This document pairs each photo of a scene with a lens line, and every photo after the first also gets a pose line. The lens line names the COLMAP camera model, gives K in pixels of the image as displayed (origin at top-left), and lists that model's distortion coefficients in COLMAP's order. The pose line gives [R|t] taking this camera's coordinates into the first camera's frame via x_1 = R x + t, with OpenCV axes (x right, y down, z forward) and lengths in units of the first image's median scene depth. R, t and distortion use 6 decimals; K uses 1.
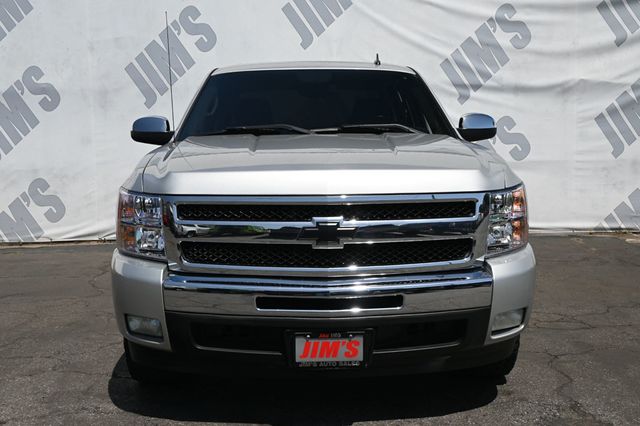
lens RADIAL K [[718.5, 0, 319.4], [0, 718.5, 210.9], [0, 0, 1]] dist [0.014212, 0.000000]
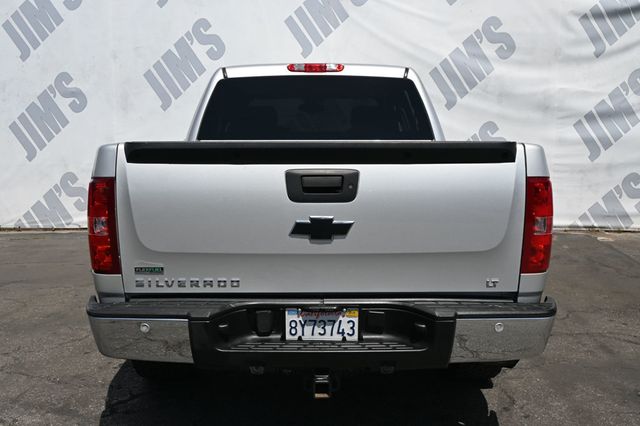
lens RADIAL K [[590.8, 0, 320.6], [0, 590.8, 215.8], [0, 0, 1]] dist [0.002744, 0.000000]
pose [[0.998295, 0.020147, -0.054787, 0.058117], [-0.018257, 0.999228, 0.034778, -0.016099], [0.055446, -0.033719, 0.997892, 0.092310]]
